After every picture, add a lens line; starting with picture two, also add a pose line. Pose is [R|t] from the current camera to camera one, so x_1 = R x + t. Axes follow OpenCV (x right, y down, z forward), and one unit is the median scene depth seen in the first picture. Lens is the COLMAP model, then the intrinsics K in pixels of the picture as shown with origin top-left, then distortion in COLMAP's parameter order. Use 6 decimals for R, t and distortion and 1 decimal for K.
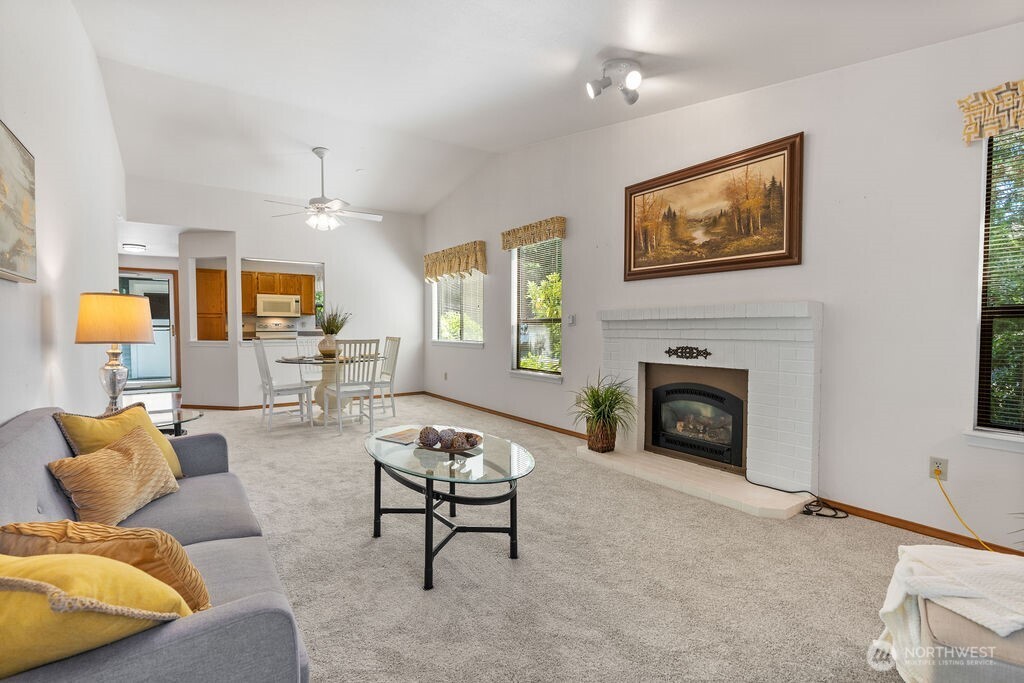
lens RADIAL K [[469.7, 0, 510.8], [0, 469.7, 341.2], [0, 0, 1]] dist [-0.000010, 0.002113]
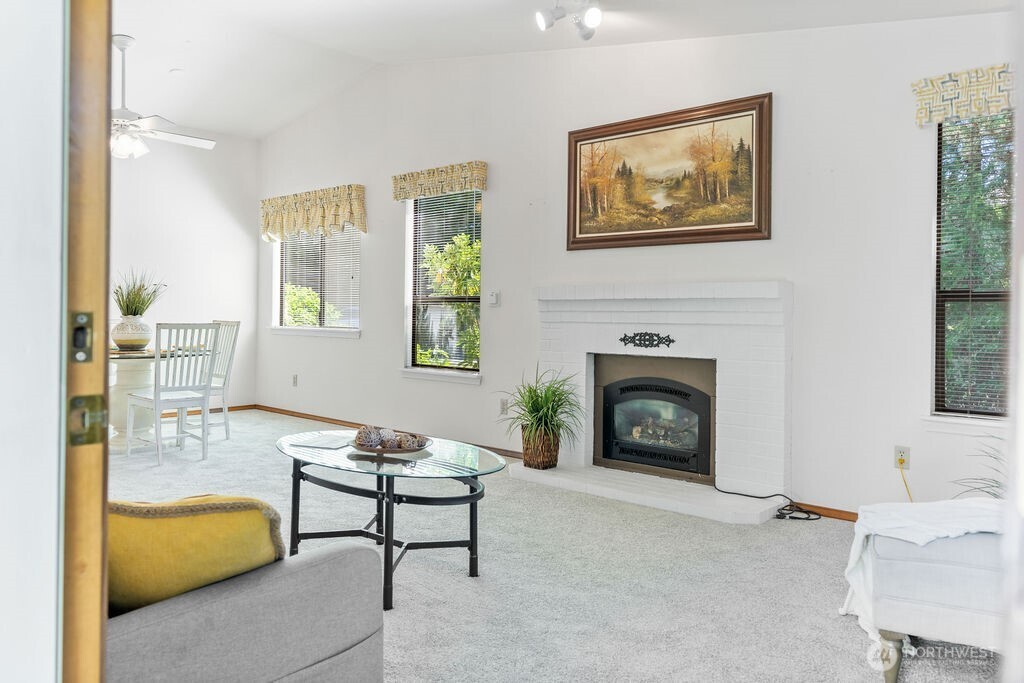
lens RADIAL K [[739.7, 0, 519.1], [0, 739.7, 306.8], [0, 0, 1]] dist [0.014373, -0.005475]
pose [[0.972515, 0.010916, 0.232584, -0.140903], [-0.002465, 0.999327, -0.036595, 0.014129], [-0.232827, 0.035016, 0.971888, -0.204961]]
